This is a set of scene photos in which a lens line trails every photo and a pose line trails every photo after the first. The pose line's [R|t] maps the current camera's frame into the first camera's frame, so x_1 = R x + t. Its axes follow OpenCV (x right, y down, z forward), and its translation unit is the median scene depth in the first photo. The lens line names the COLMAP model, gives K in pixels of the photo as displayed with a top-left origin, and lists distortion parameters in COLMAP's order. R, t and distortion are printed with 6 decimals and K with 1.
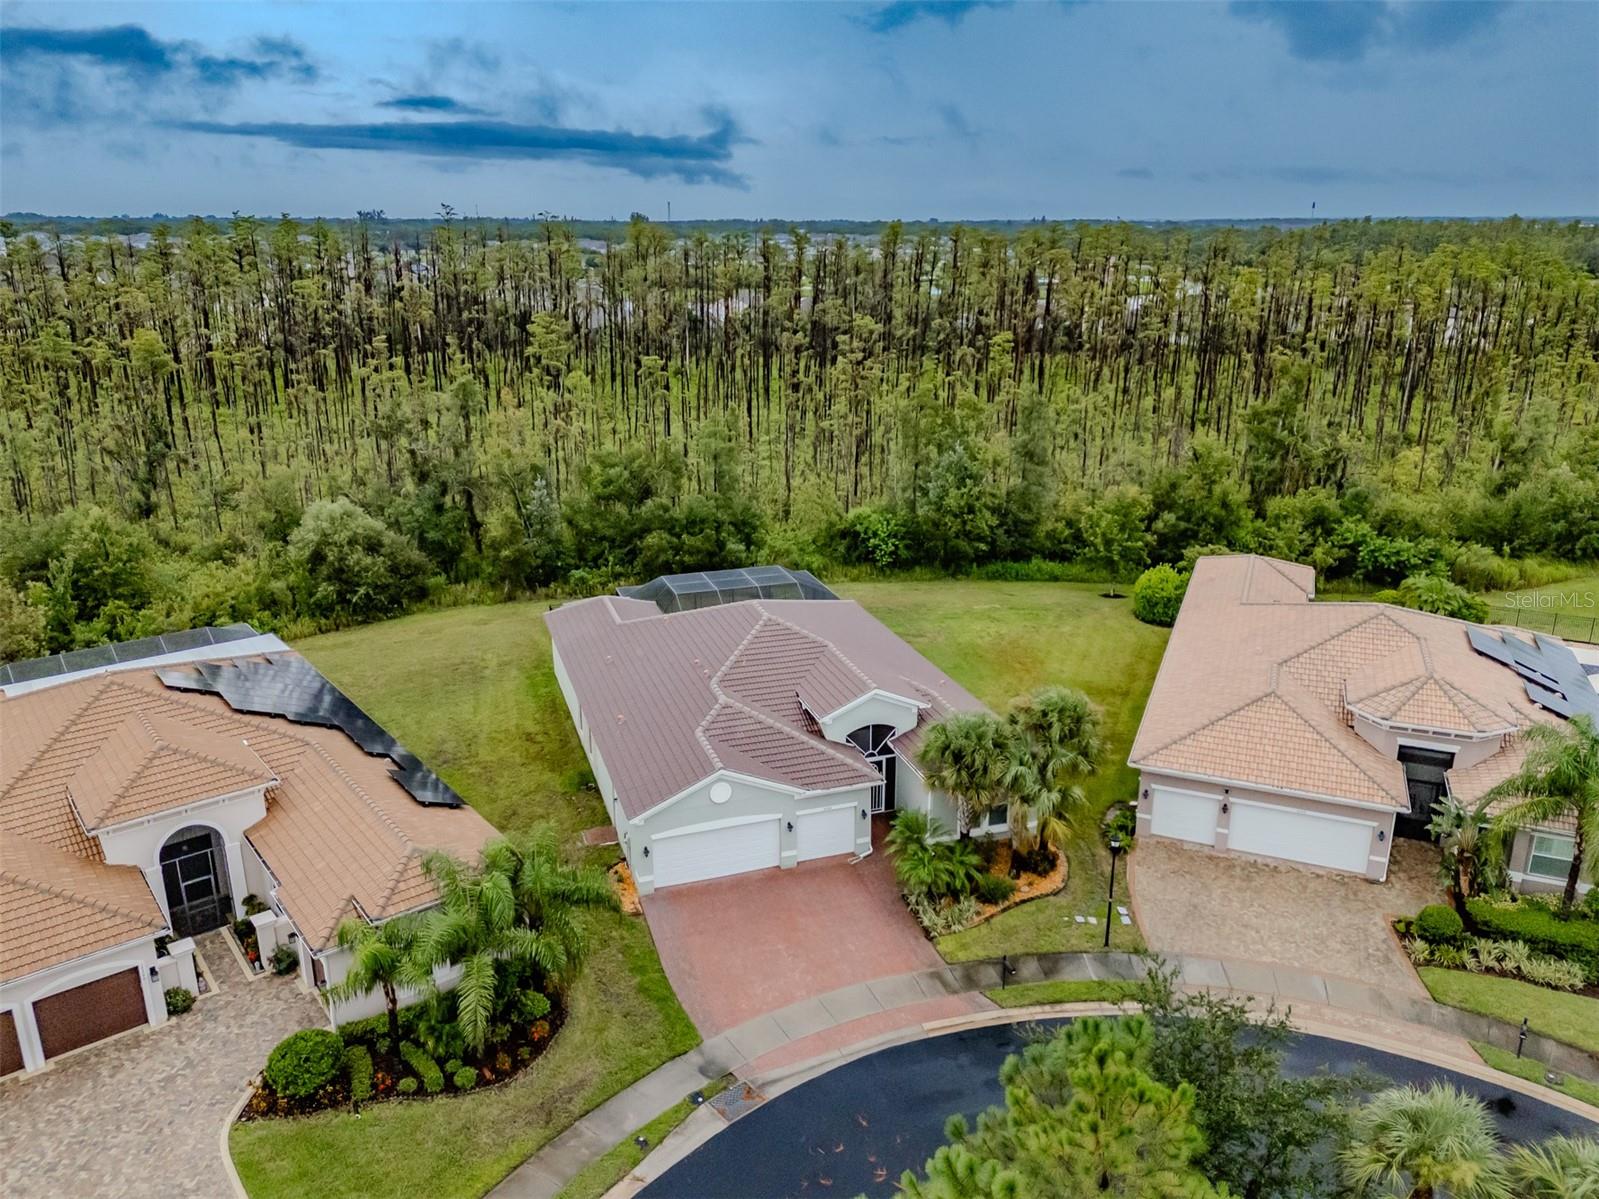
lens RADIAL K [[1172.1, 0, 805.2], [0, 1172.1, 590.2], [0, 0, 1]] dist [0.067921, -0.054244]
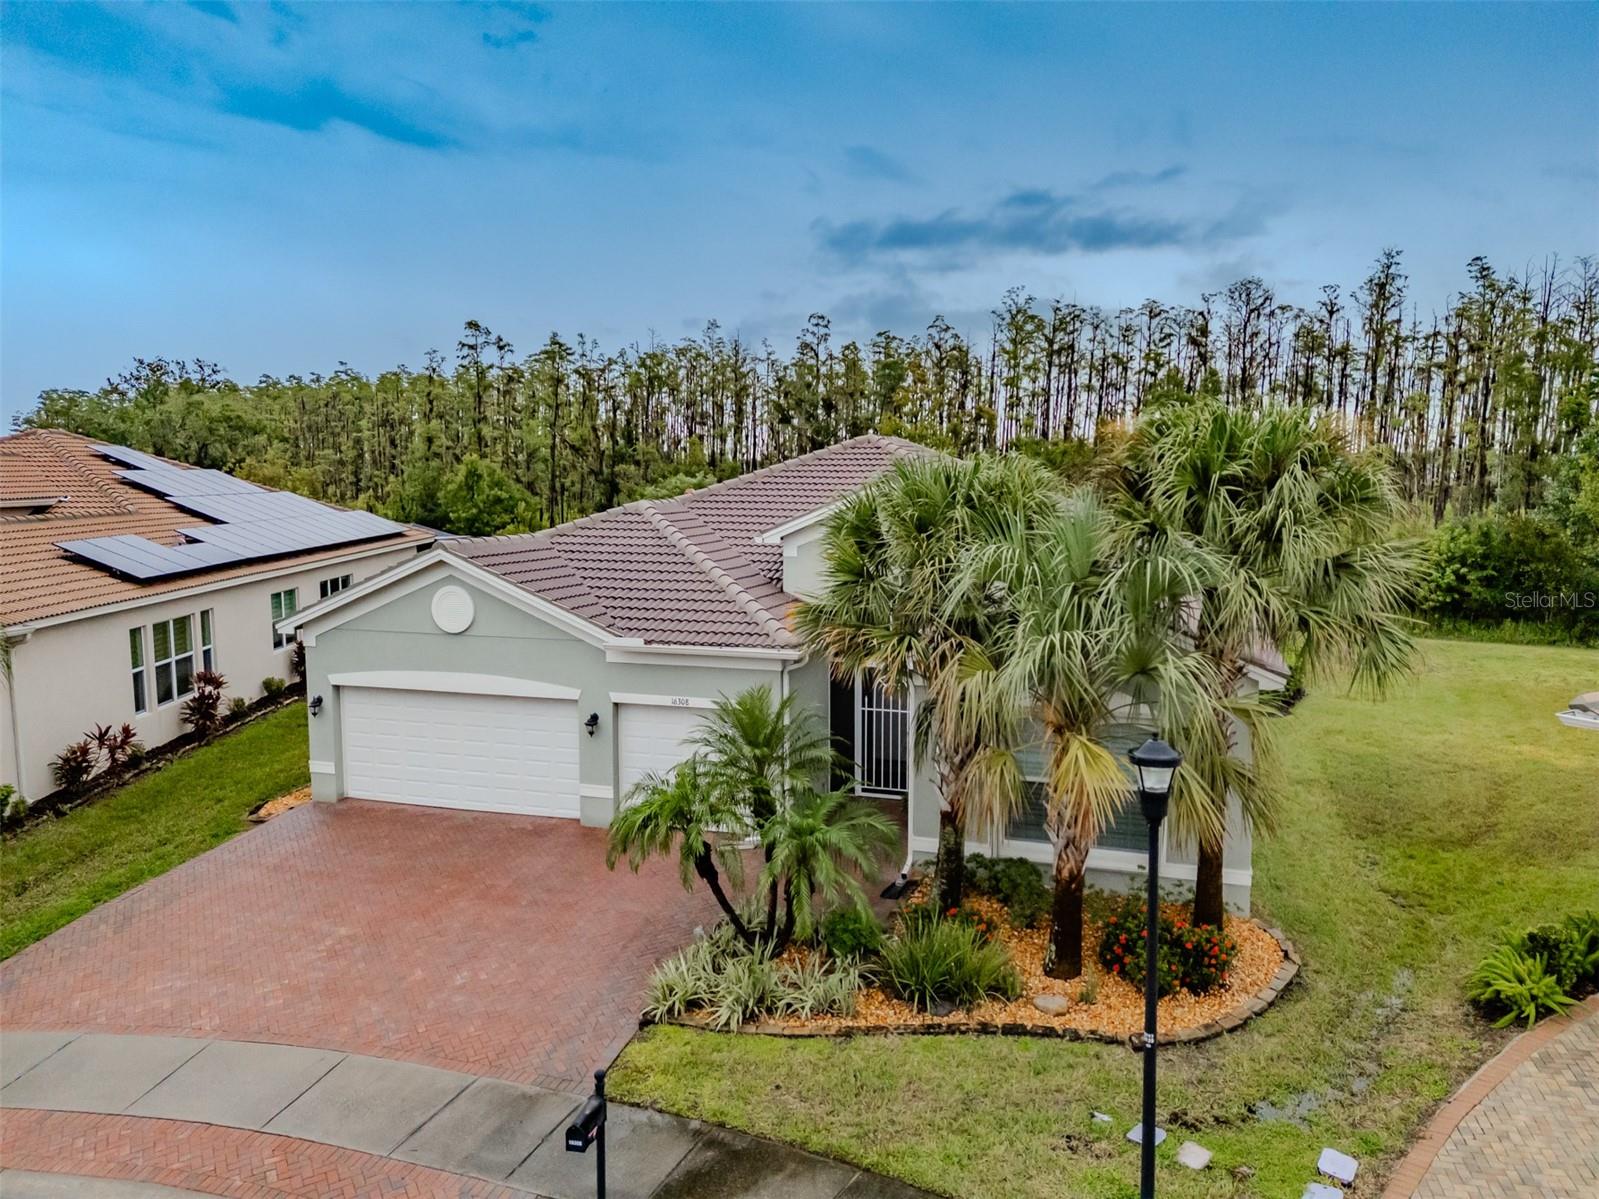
lens RADIAL K [[1164.2, 0, 796.9], [0, 1164.2, 635.4], [0, 0, 1]] dist [0.066735, -0.055656]
pose [[0.801292, 0.081776, -0.592659, 0.302398], [-0.176452, 0.978852, -0.103505, 0.199094], [0.571661, 0.187513, 0.798776, 0.684397]]
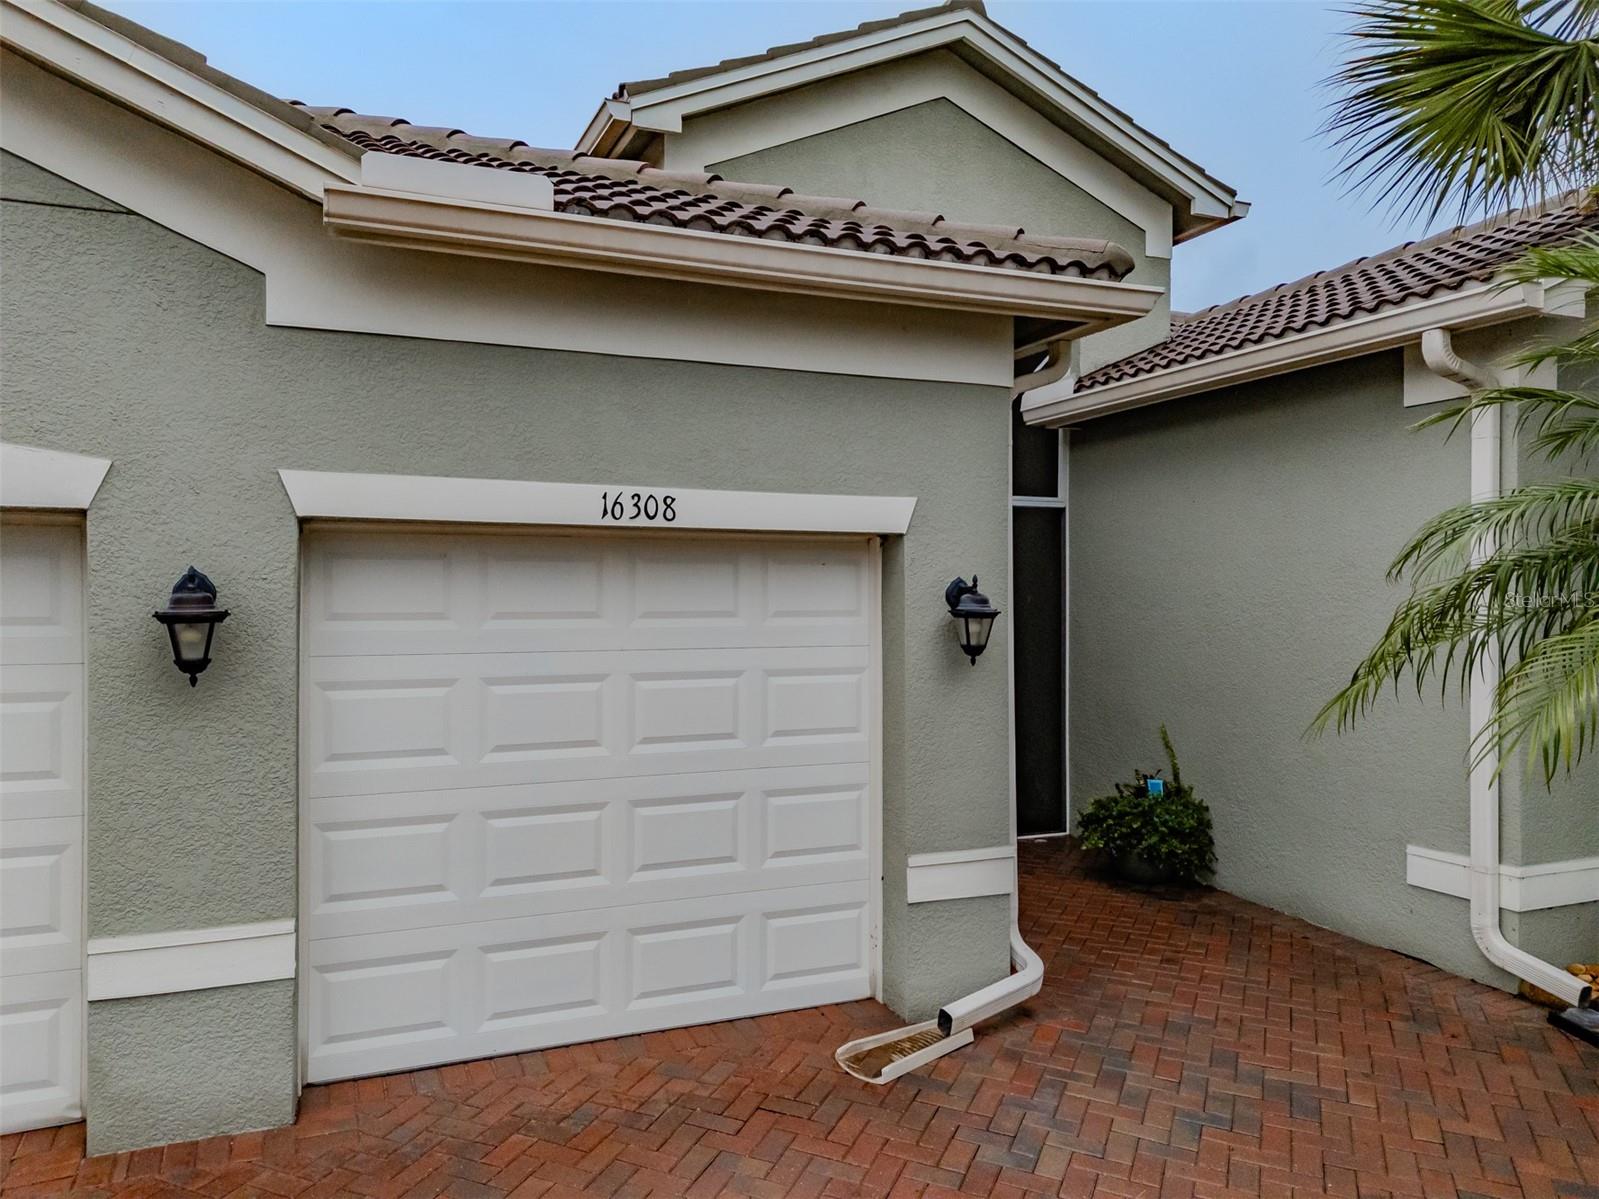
lens RADIAL K [[1160.7, 0, 797.4], [0, 1160.7, 614.0], [0, 0, 1]] dist [0.072647, 0.000038]
pose [[0.998124, -0.002602, 0.061174, 0.026697], [0.019787, 0.959197, -0.282045, 0.225678], [-0.057944, 0.282726, 0.957449, 0.905540]]
